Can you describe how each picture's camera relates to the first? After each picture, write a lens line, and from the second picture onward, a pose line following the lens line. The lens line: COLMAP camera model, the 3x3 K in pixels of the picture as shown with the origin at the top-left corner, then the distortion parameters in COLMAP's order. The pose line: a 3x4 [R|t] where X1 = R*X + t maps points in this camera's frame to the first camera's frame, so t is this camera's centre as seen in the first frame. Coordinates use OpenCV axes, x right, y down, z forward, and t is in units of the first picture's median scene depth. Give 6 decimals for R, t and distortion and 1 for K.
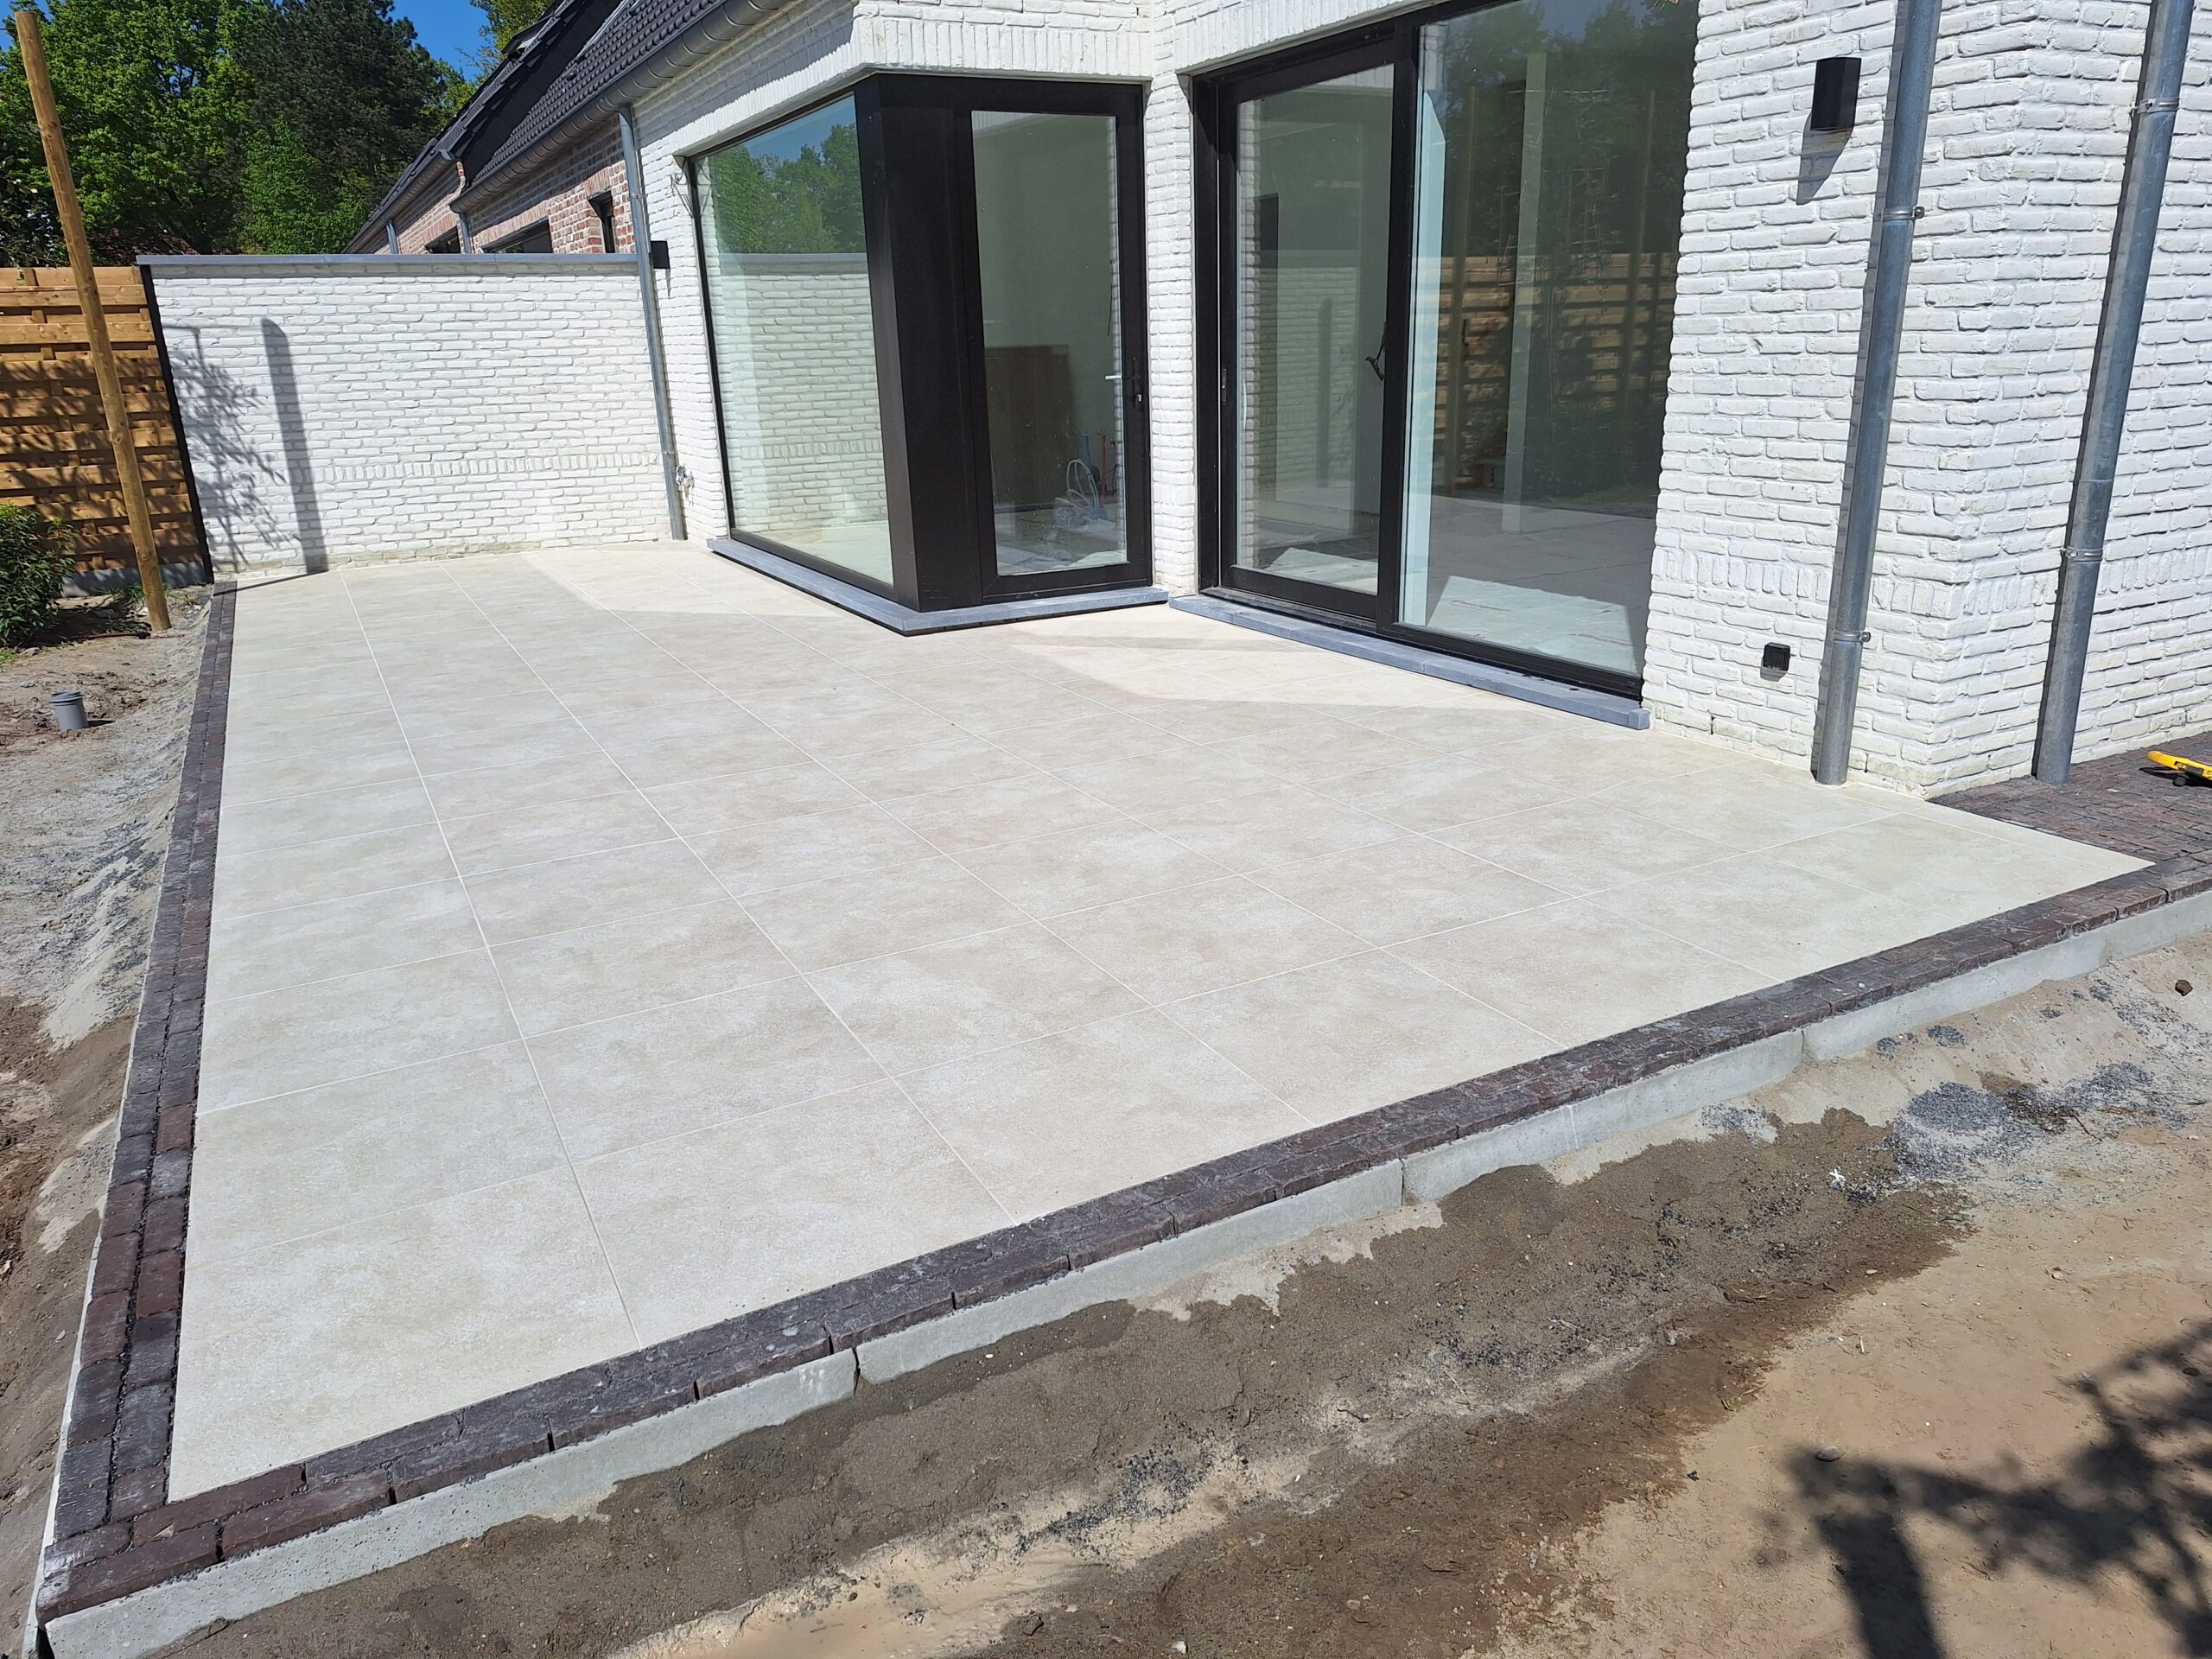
lens RADIAL K [[1532.1, 0, 1106.7], [0, 1532.1, 818.7], [0, 0, 1]] dist [0.113263, -0.151242]
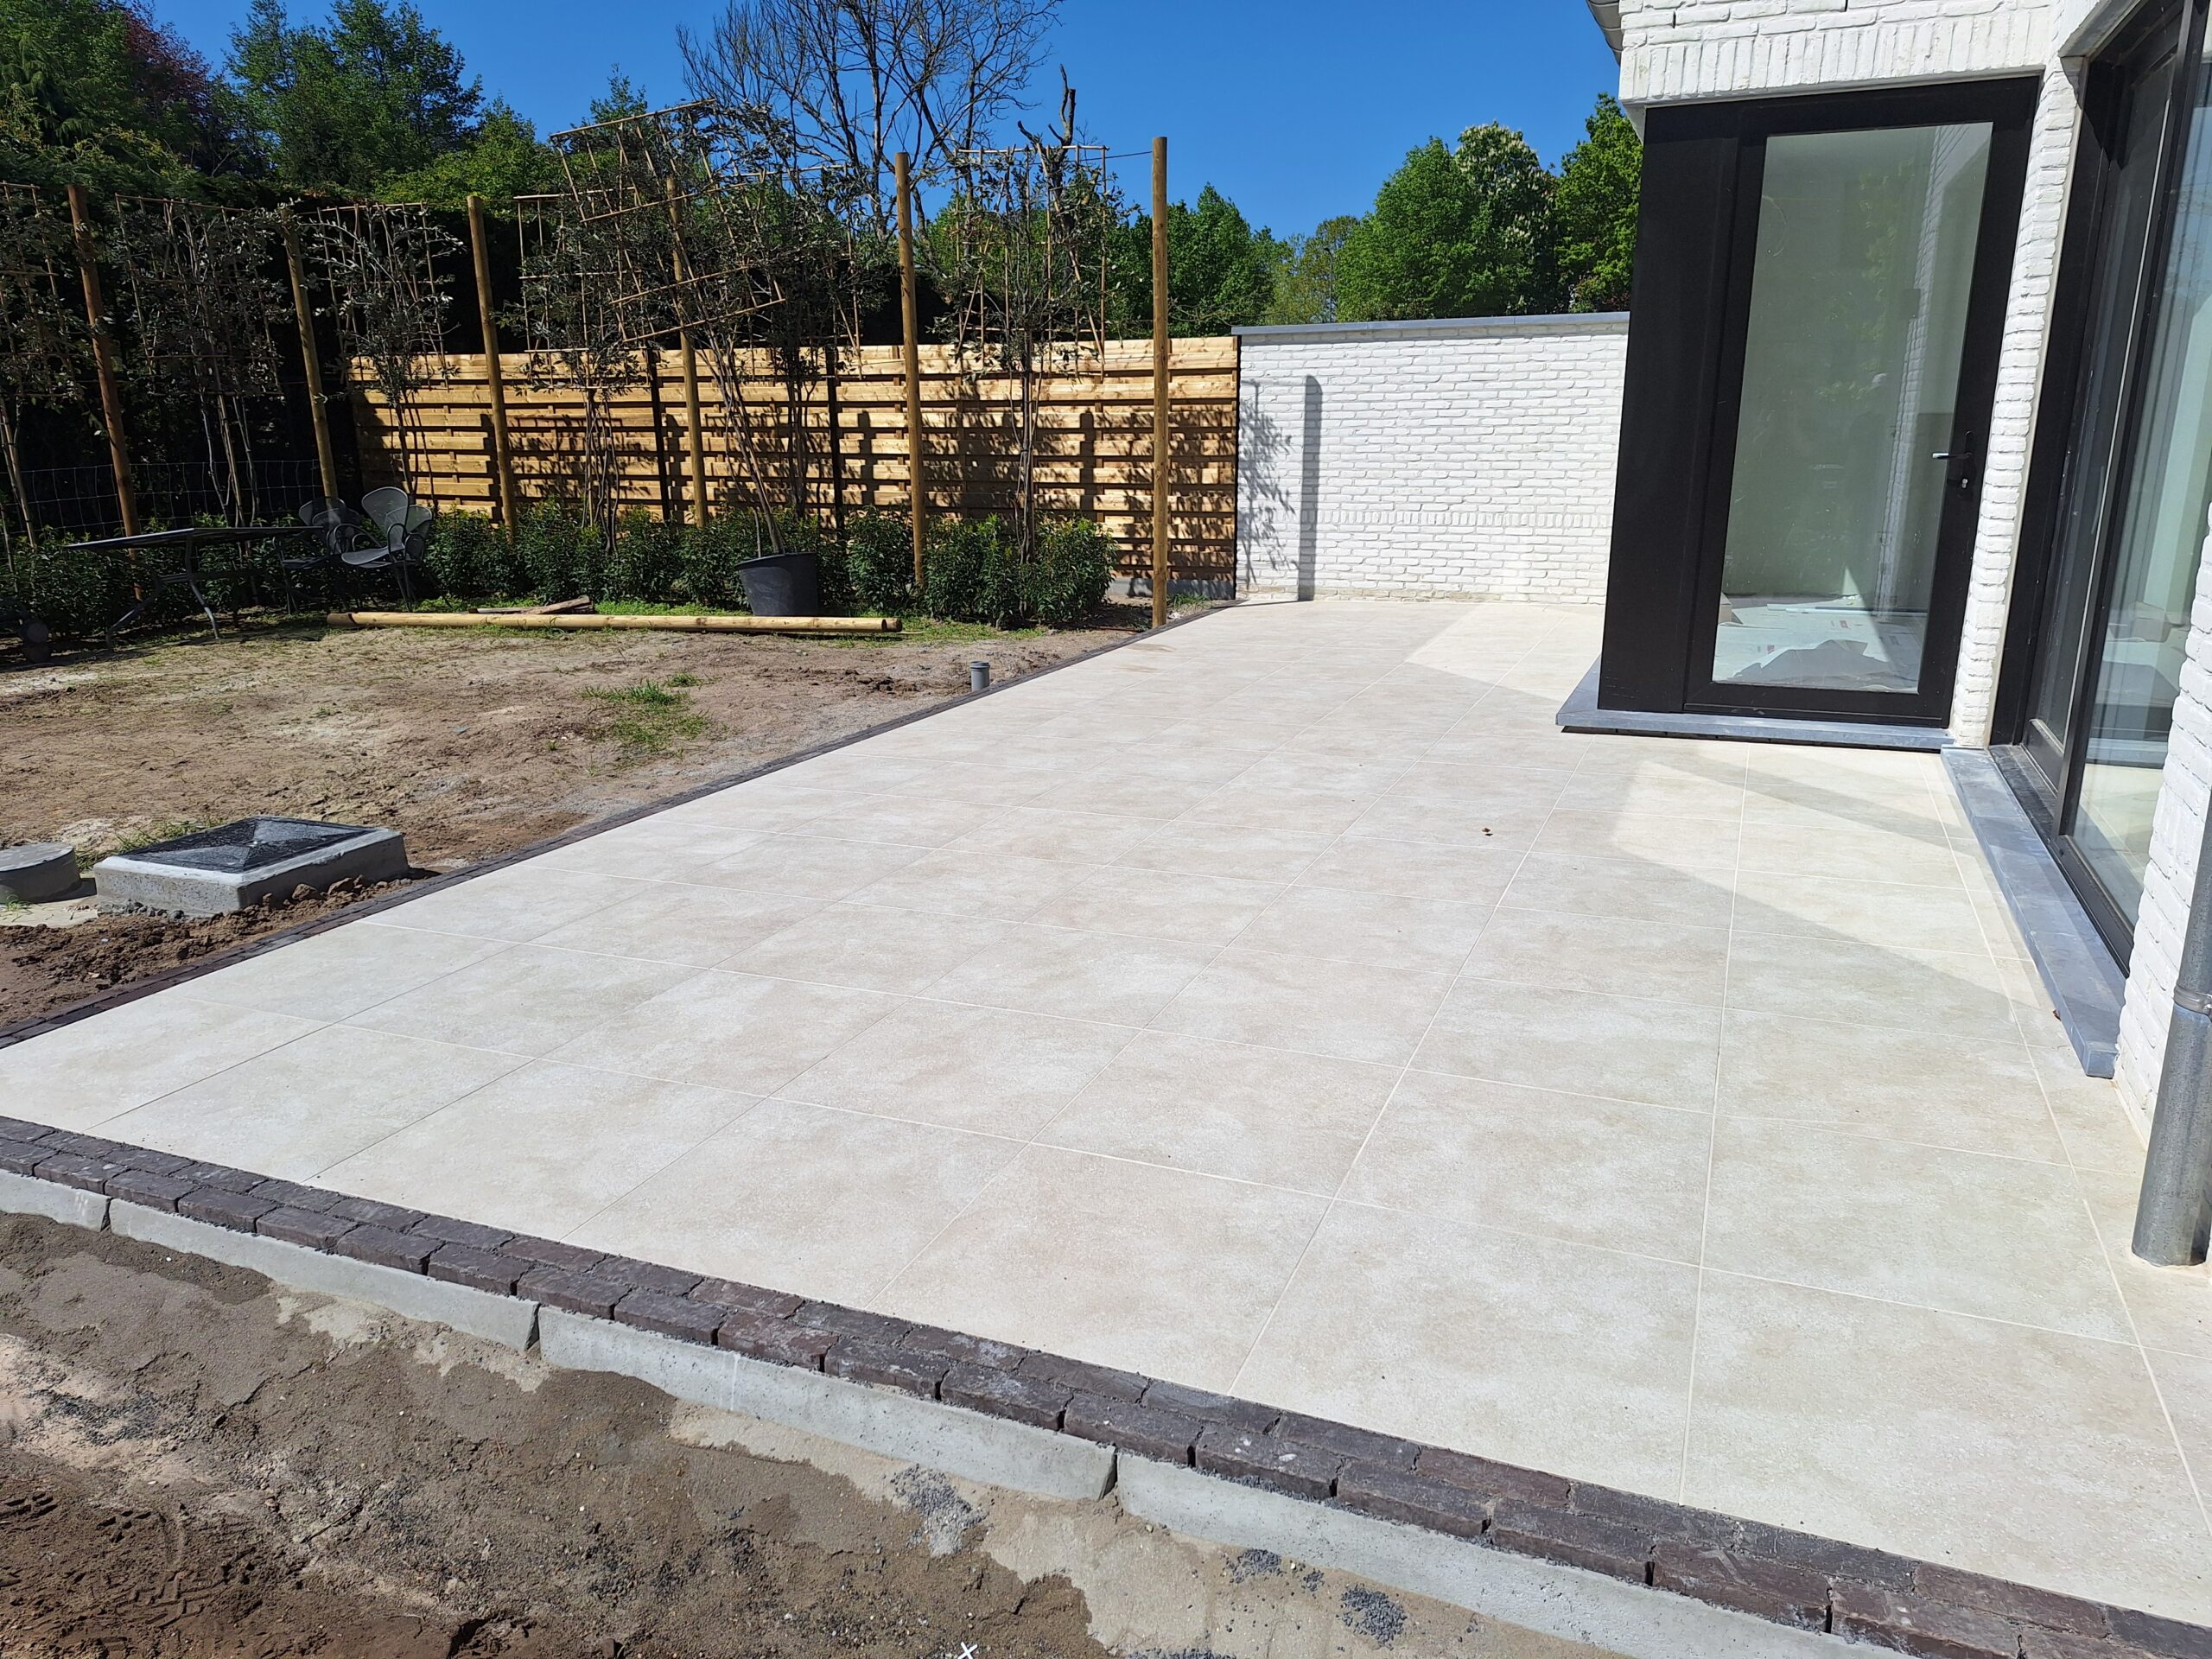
lens RADIAL K [[1532.1, 0, 1106.7], [0, 1532.1, 818.7], [0, 0, 1]] dist [0.113263, -0.151242]
pose [[0.633892, 0.220383, -0.741359, 0.550598], [-0.243813, 0.966610, 0.078874, -0.112765], [0.733987, 0.130755, 0.666458, 0.323661]]
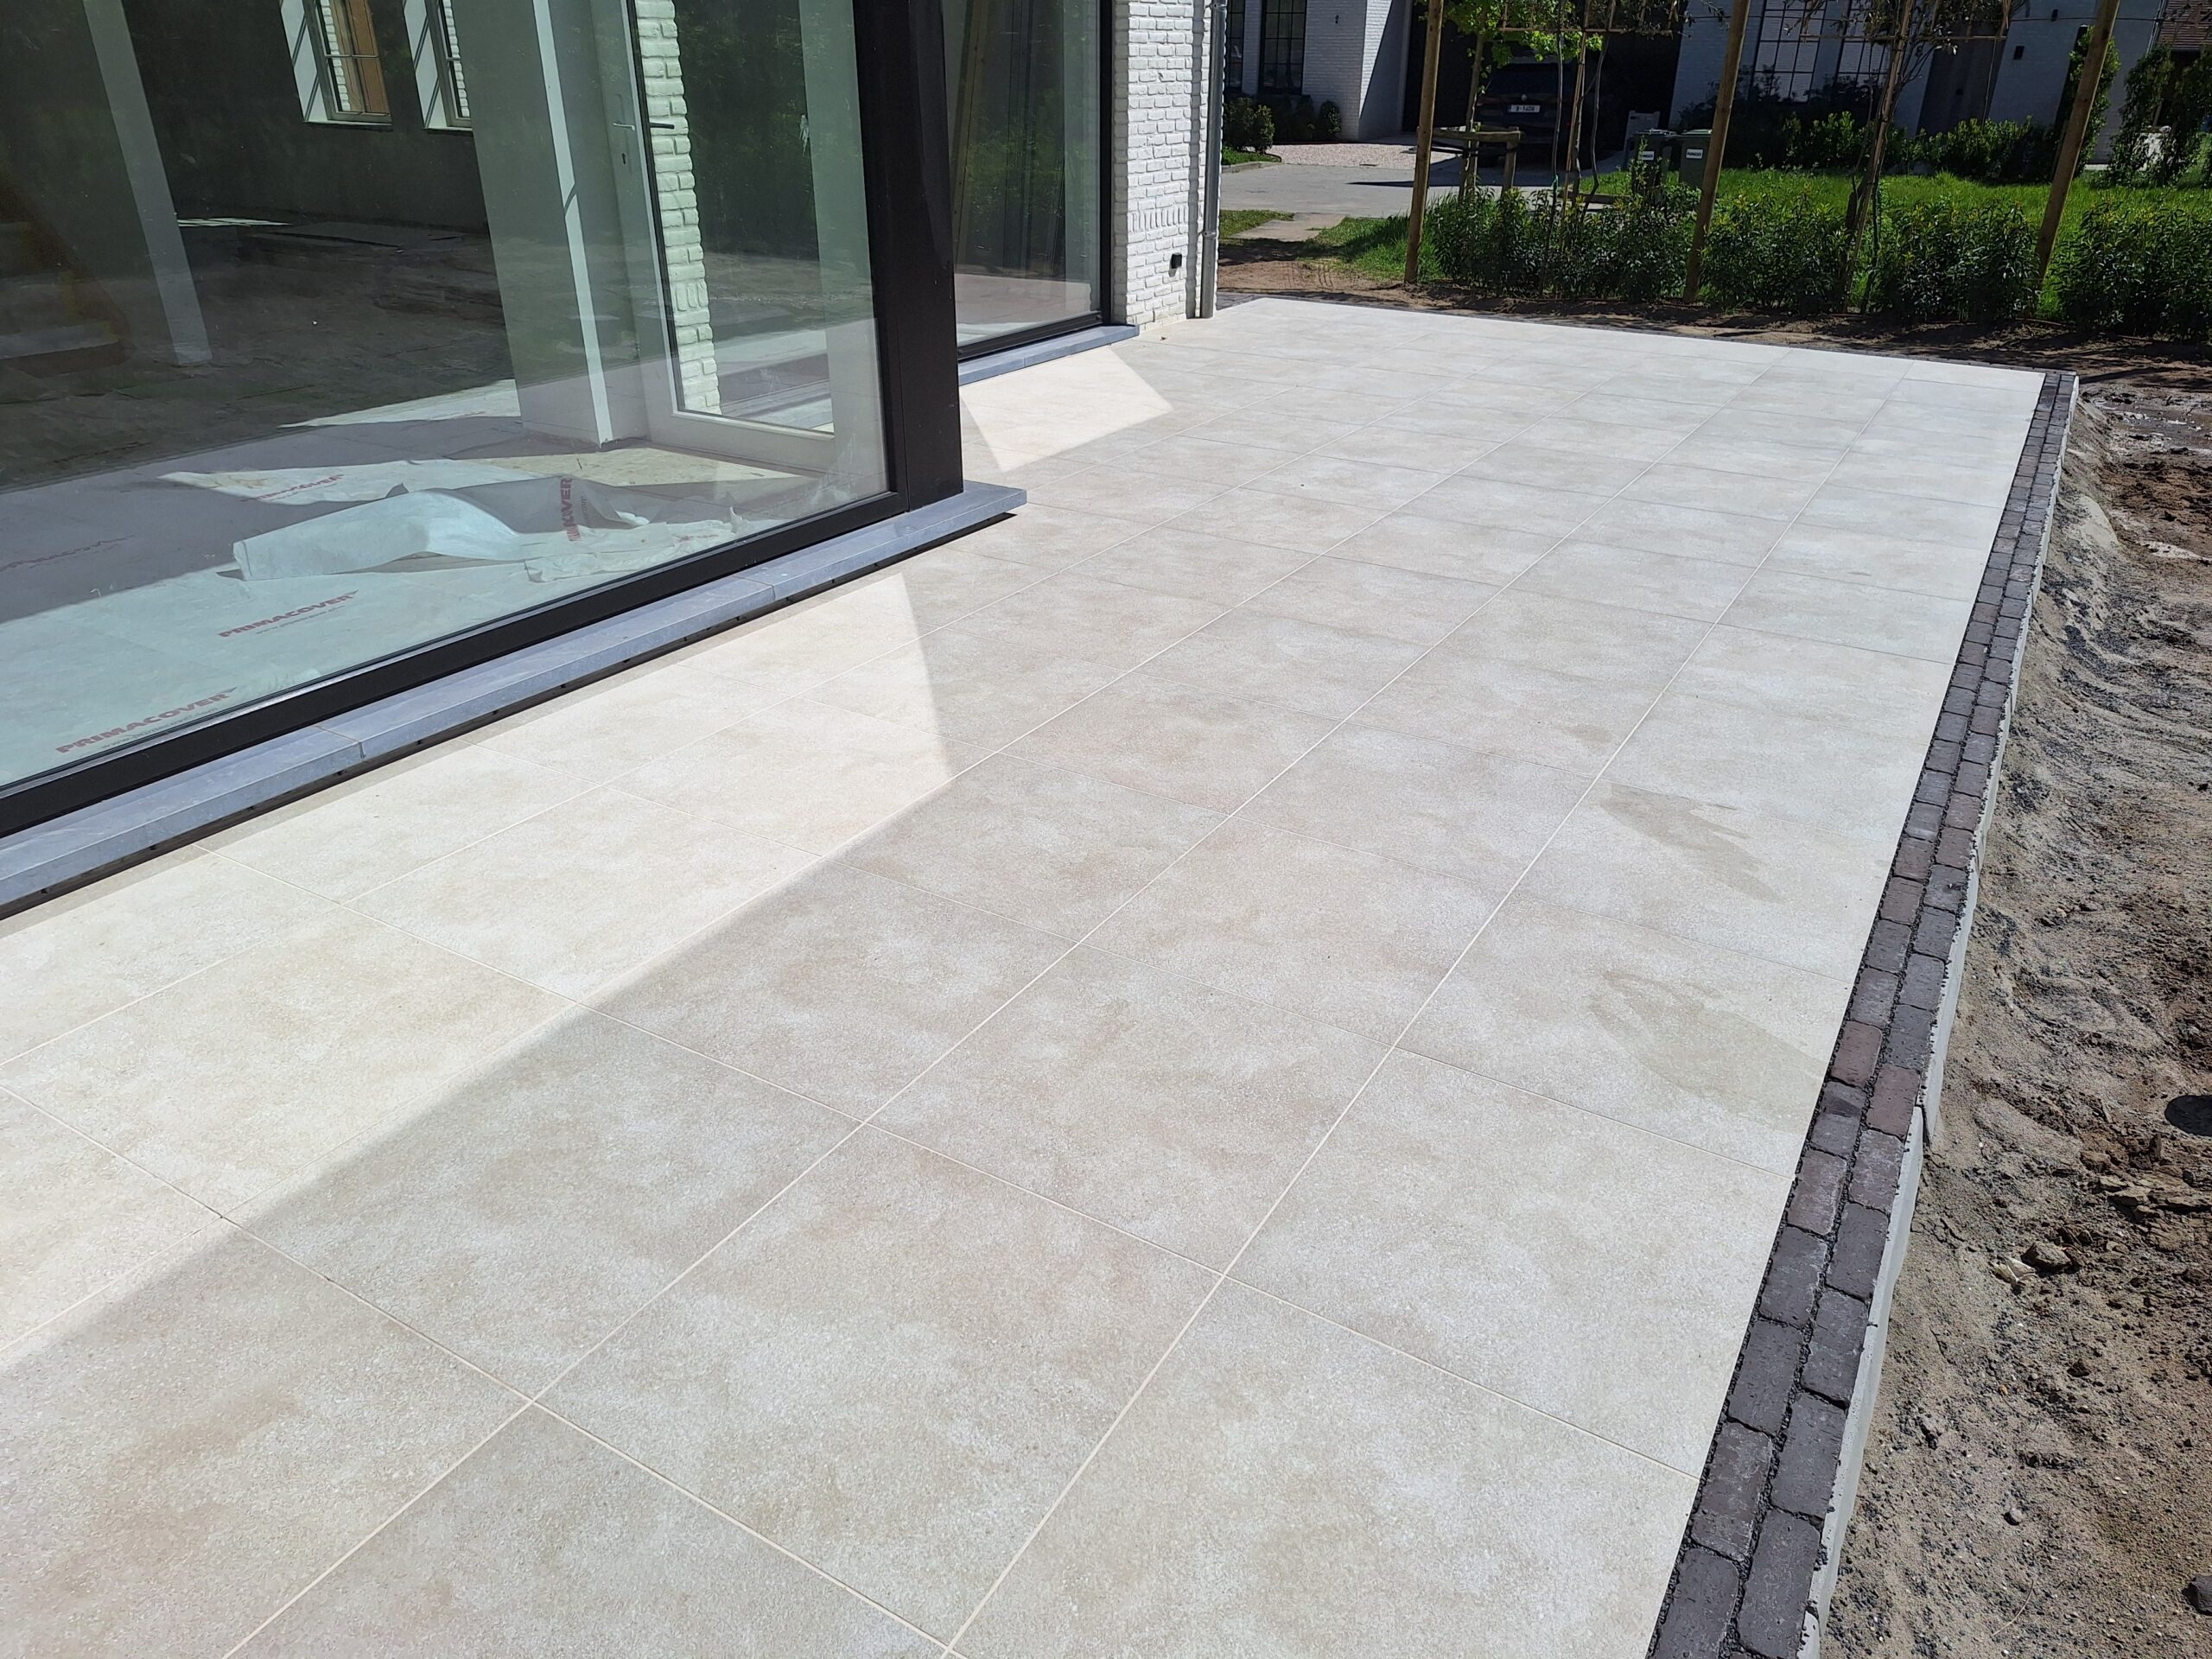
lens RADIAL K [[1532.1, 0, 1106.7], [0, 1532.1, 818.7], [0, 0, 1]] dist [0.113263, -0.151242]
pose [[-0.514899, -0.355814, 0.779920, -1.110097], [0.270936, 0.795613, 0.541843, -0.557047], [-0.813309, 0.490303, -0.313257, 1.846348]]
